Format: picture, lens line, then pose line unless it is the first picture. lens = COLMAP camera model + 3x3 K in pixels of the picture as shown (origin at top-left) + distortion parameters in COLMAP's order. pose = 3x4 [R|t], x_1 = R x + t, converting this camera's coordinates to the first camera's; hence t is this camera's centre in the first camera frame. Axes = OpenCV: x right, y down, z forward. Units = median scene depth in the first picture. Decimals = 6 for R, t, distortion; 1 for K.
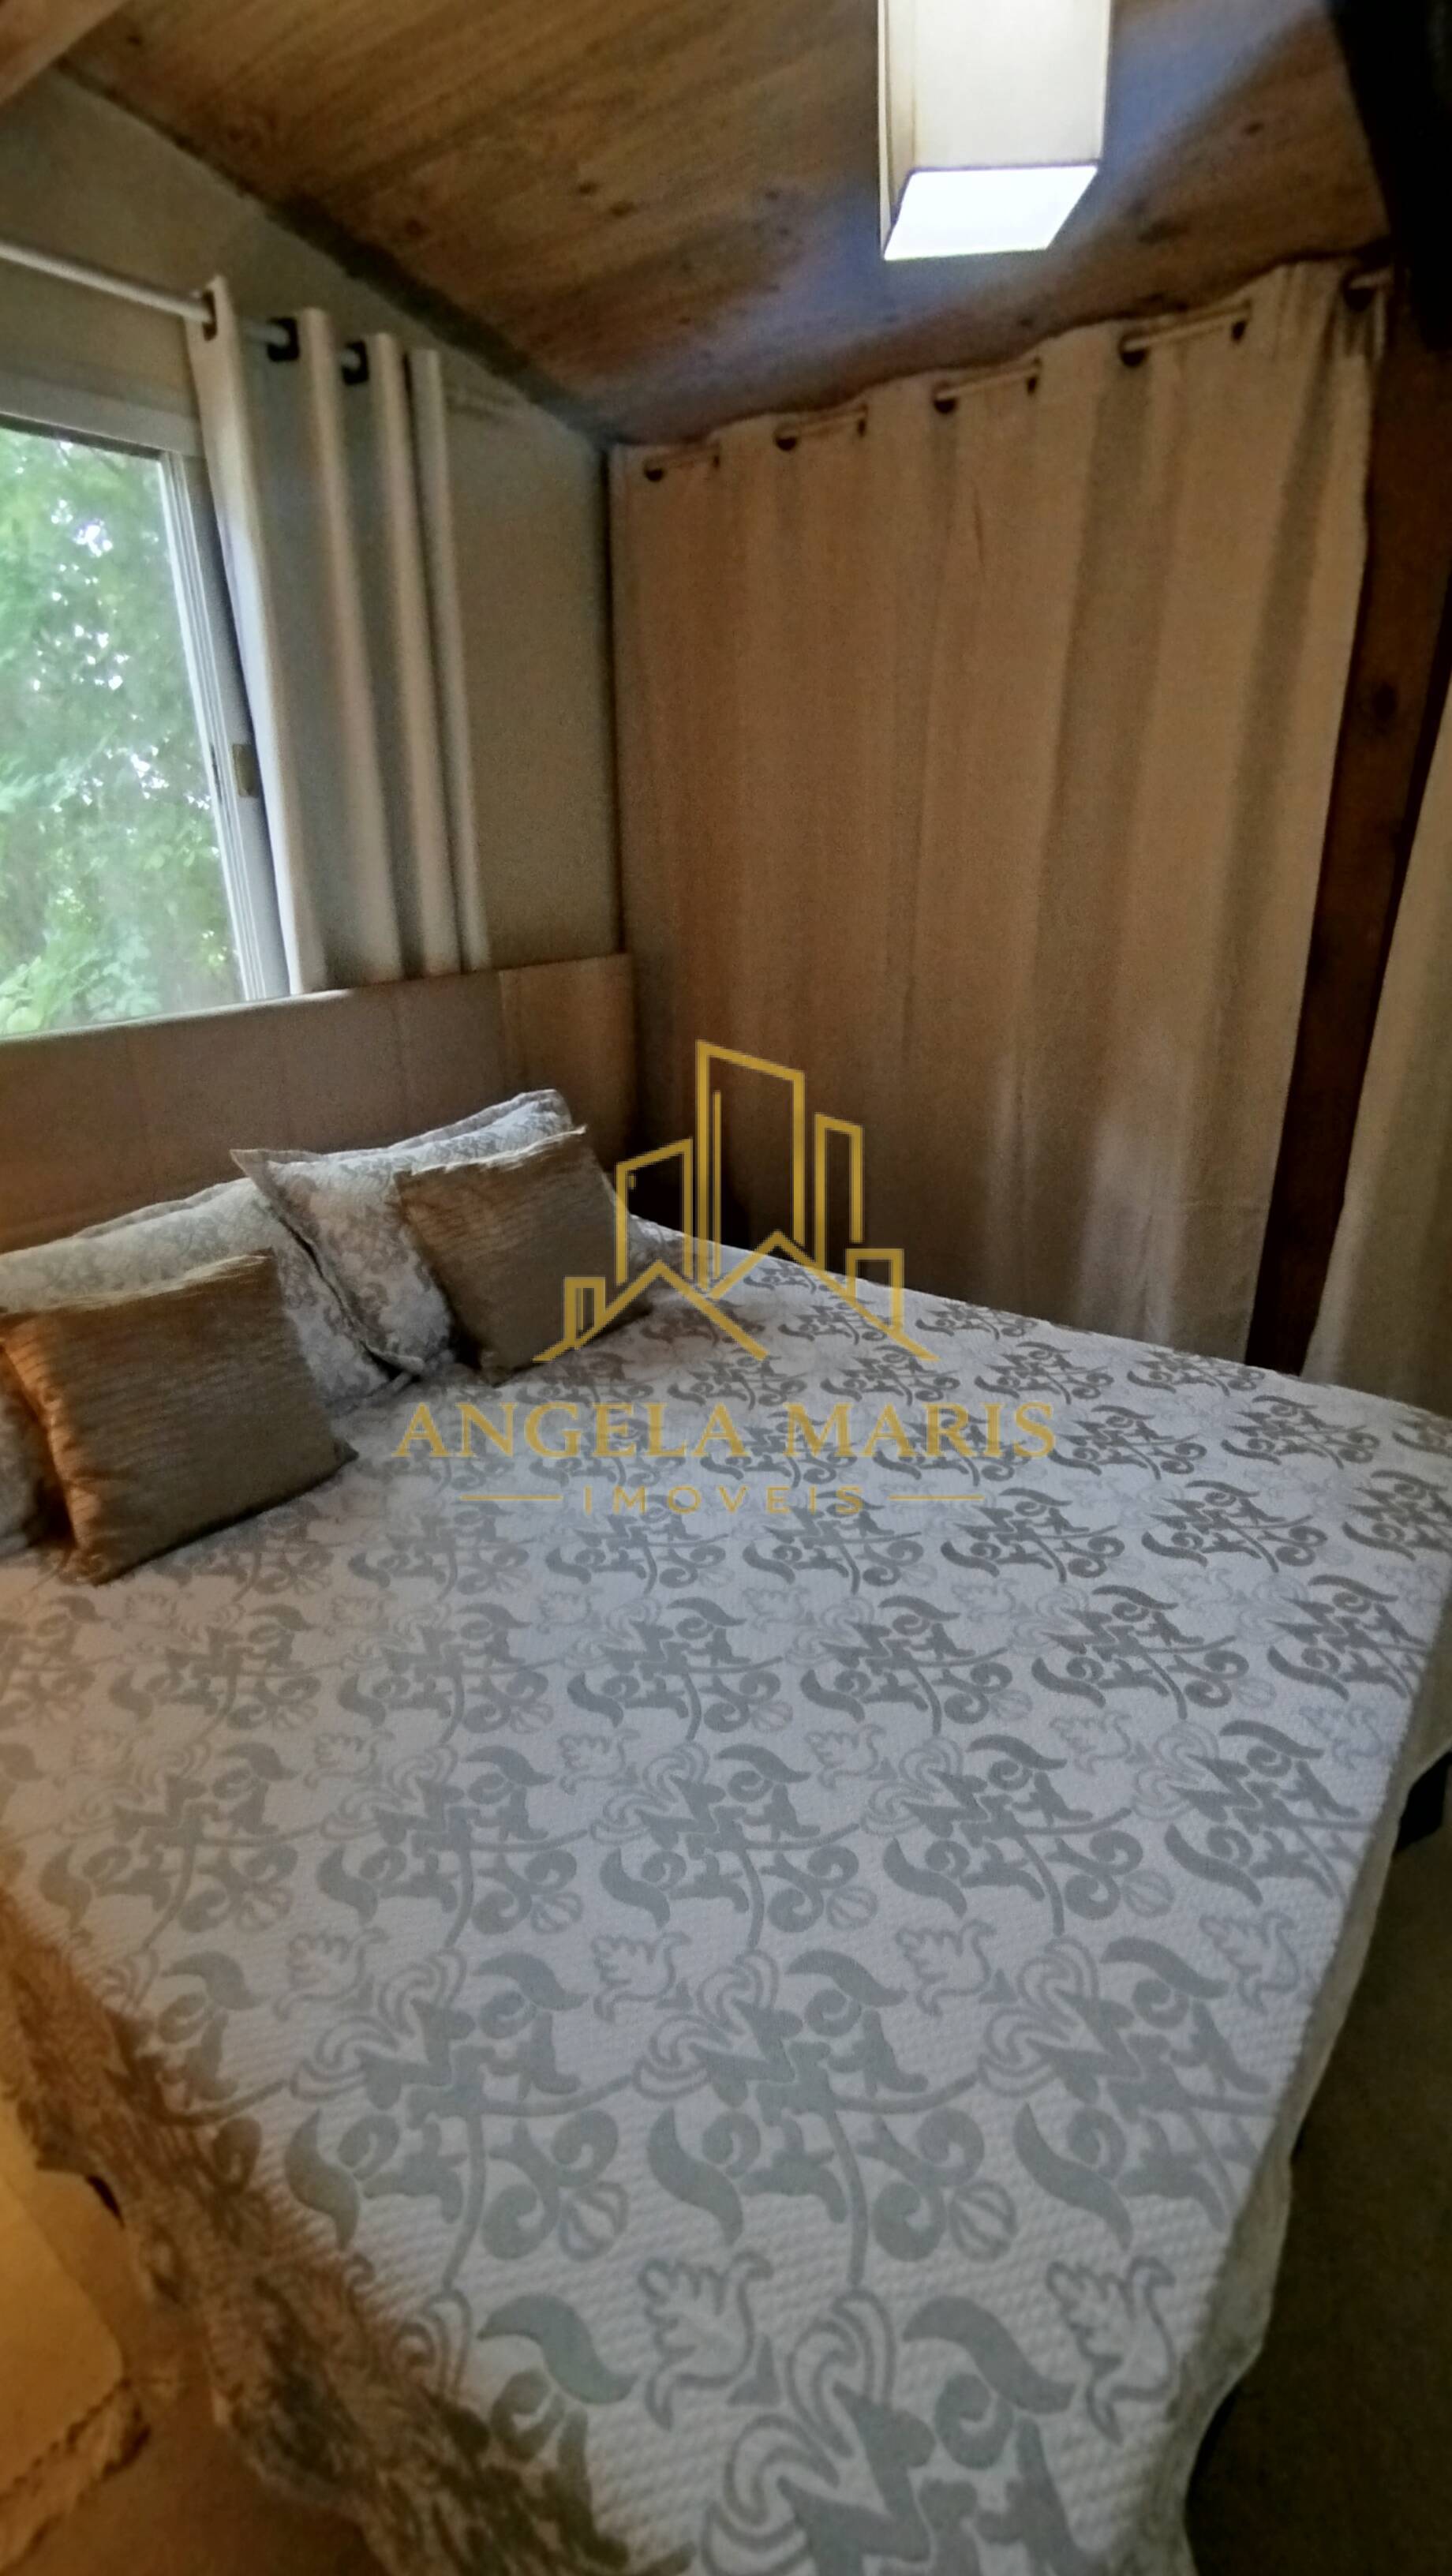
lens RADIAL K [[1187.9, 0, 716.9], [0, 1187.9, 1298.5], [0, 0, 1]] dist [-0.016087, 0.011114]
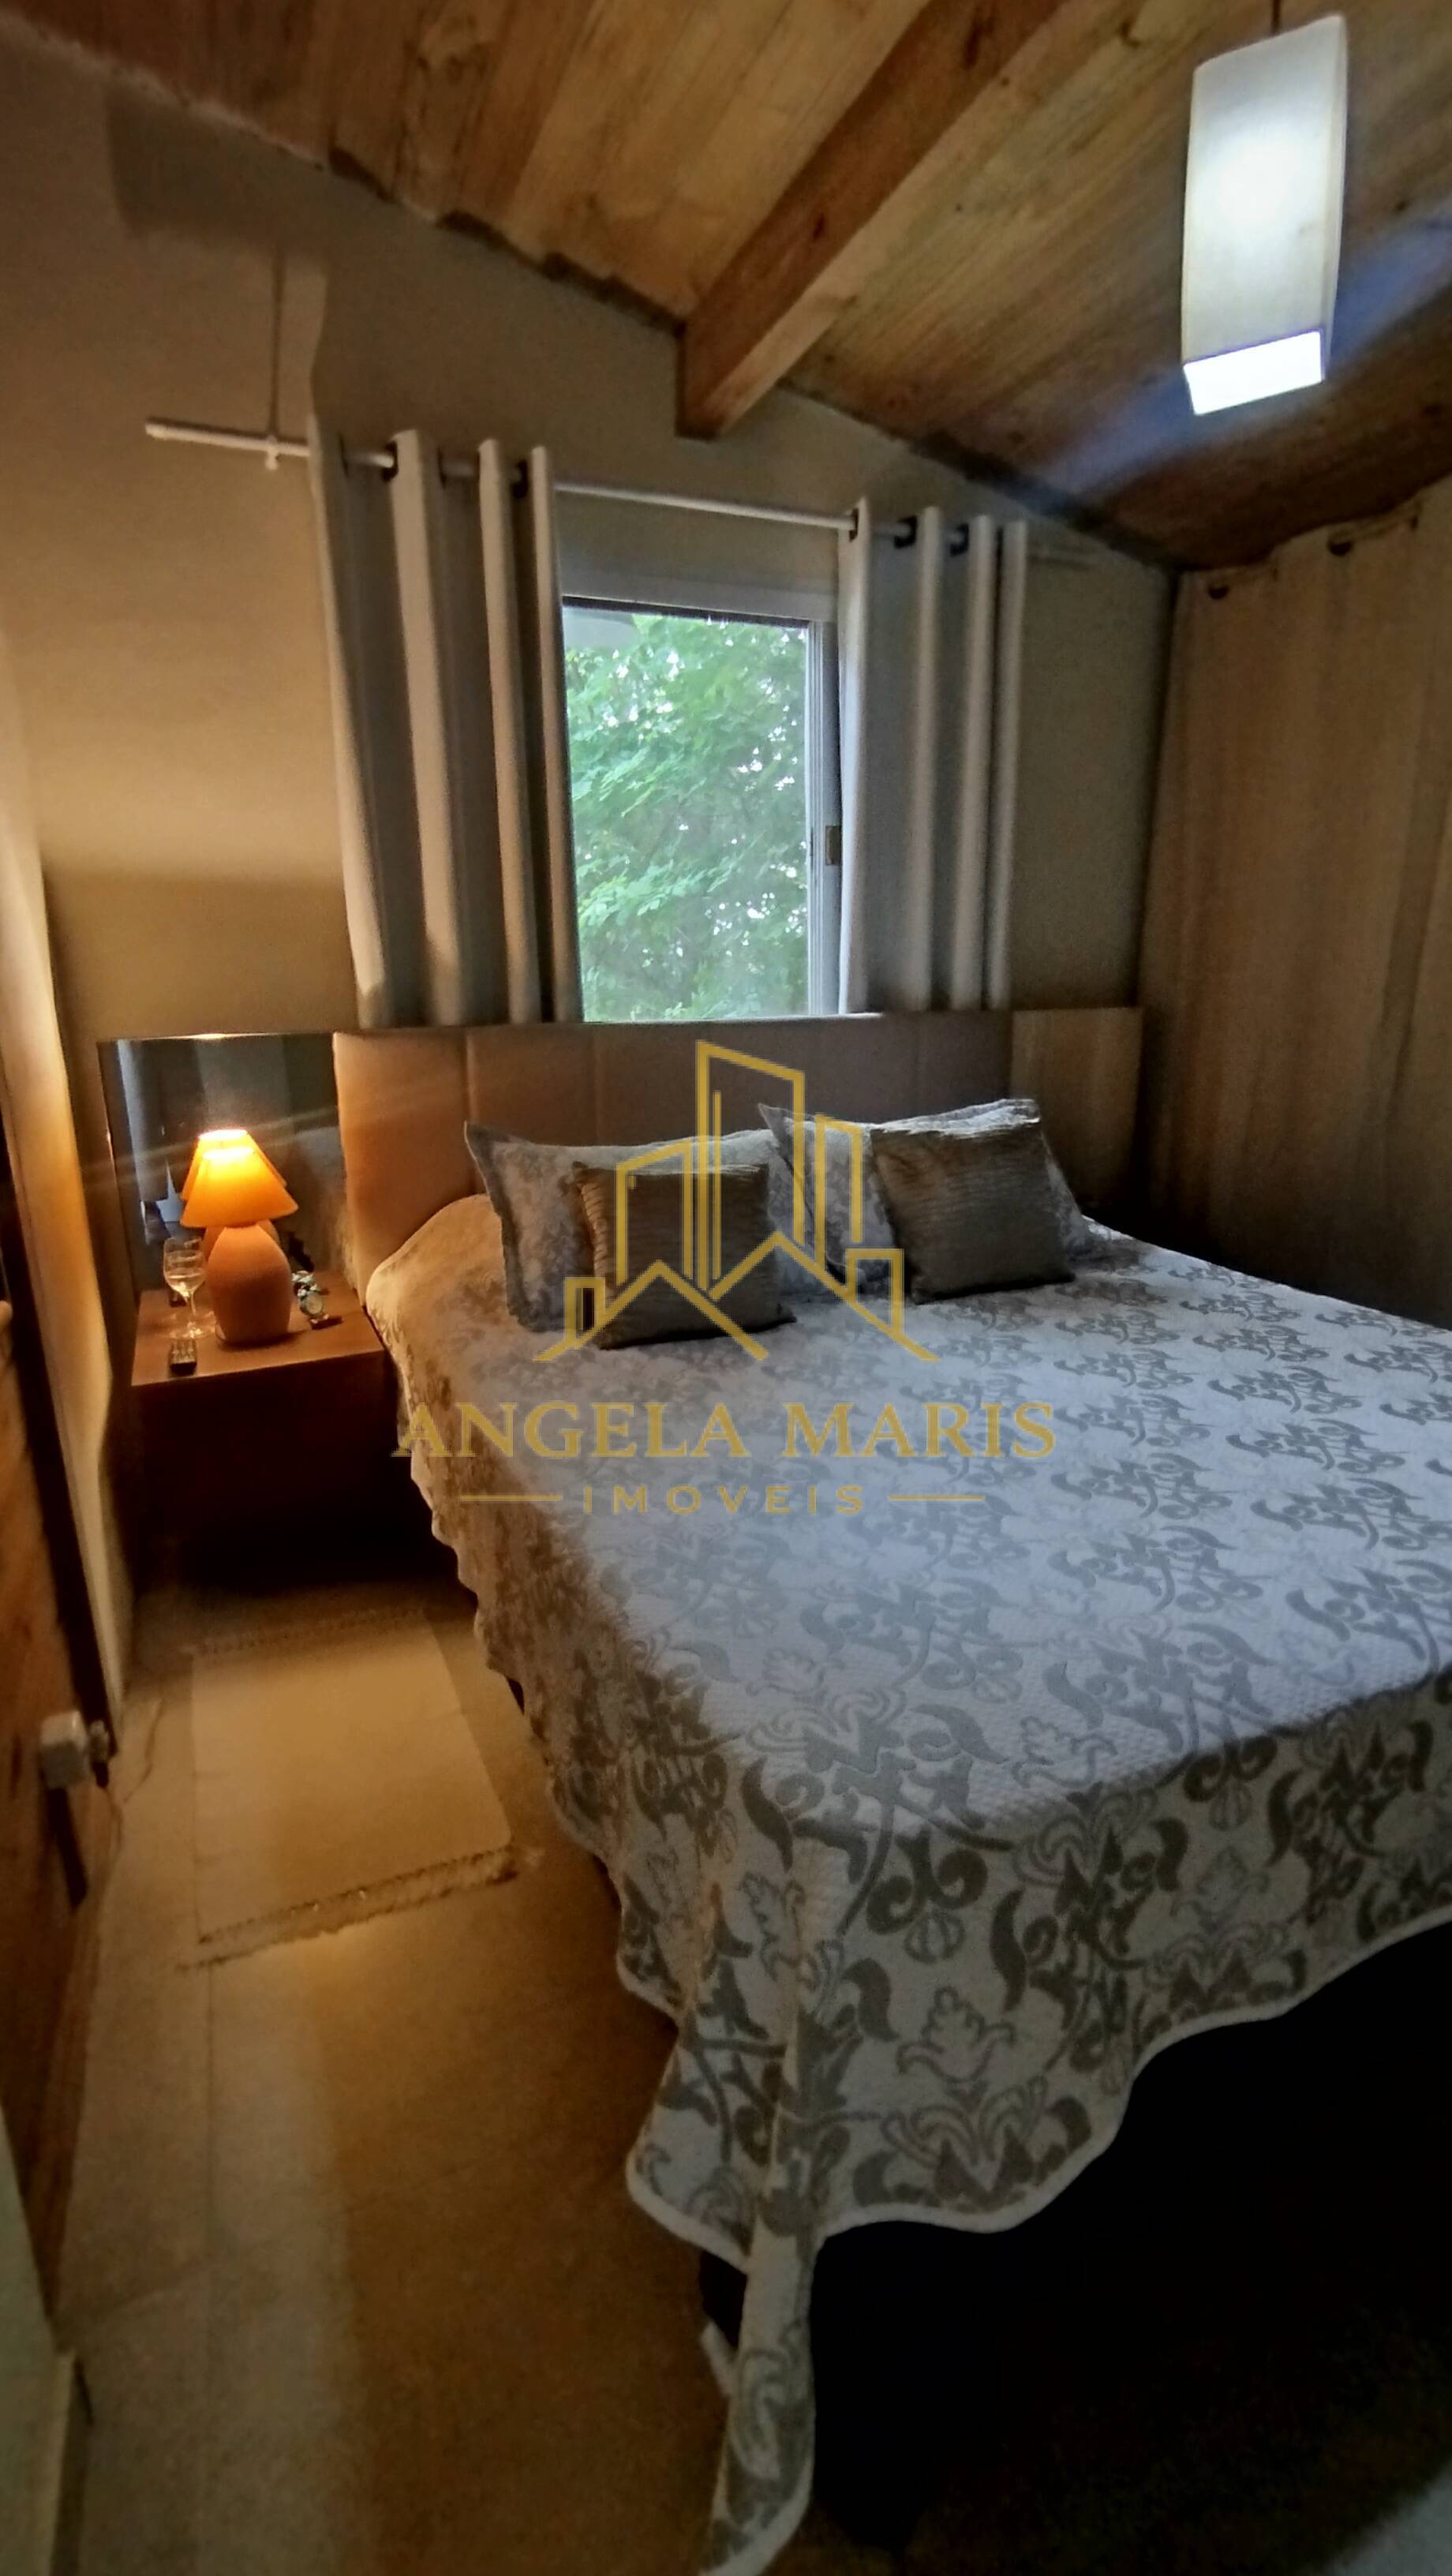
lens RADIAL K [[1187.9, 0, 729.6], [0, 1187.9, 1285.1], [0, 0, 1]] dist [-0.016087, 0.011114]
pose [[0.880273, 0.129836, -0.456358, 0.188745], [-0.179278, 0.981544, -0.066557, 0.161359], [0.439294, 0.140403, 0.887303, -0.169072]]
